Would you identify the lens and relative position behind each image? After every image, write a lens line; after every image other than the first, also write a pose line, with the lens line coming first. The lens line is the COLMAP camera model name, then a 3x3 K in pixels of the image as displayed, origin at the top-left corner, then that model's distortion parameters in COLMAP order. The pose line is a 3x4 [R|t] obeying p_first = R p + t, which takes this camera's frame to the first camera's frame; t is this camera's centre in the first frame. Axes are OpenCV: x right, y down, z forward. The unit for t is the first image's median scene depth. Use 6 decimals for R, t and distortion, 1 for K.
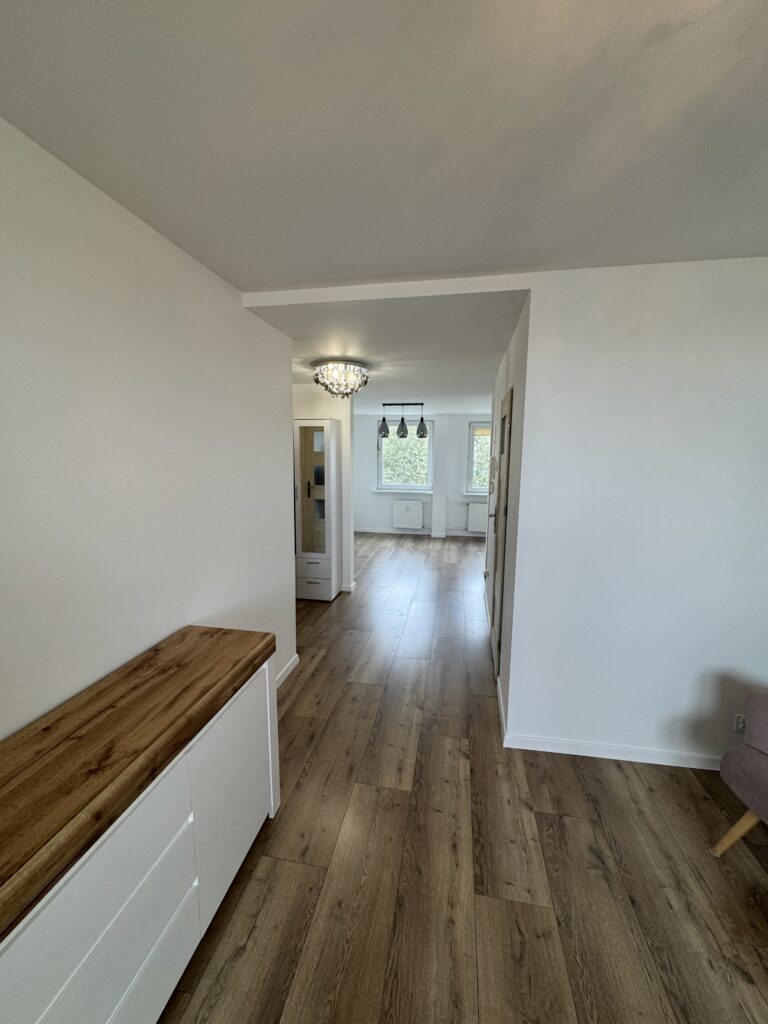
lens RADIAL K [[407.9, 0, 383.4], [0, 407.9, 505.4], [0, 0, 1]] dist [-0.000289, 0.000340]
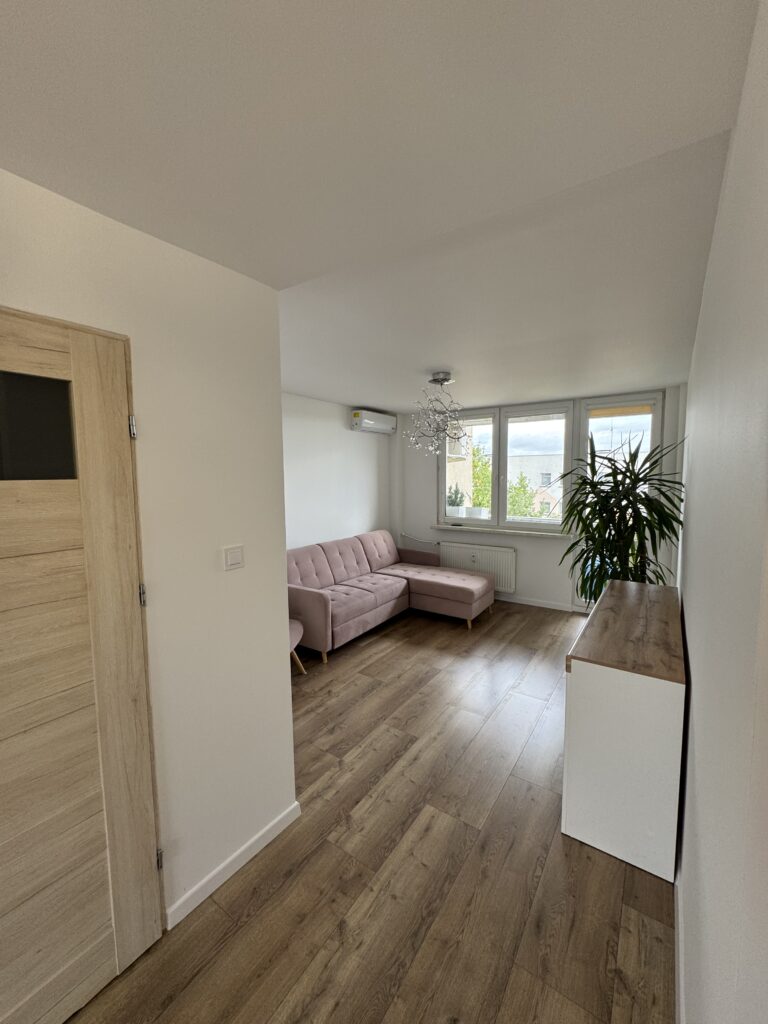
lens RADIAL K [[407.9, 0, 384.0], [0, 407.9, 508.0], [0, 0, 1]] dist [-0.000289, 0.000340]
pose [[-0.911934, -0.034127, 0.408915, -0.250581], [0.050207, 0.979768, 0.193737, -0.256110], [-0.407254, 0.197206, -0.891770, 1.990638]]
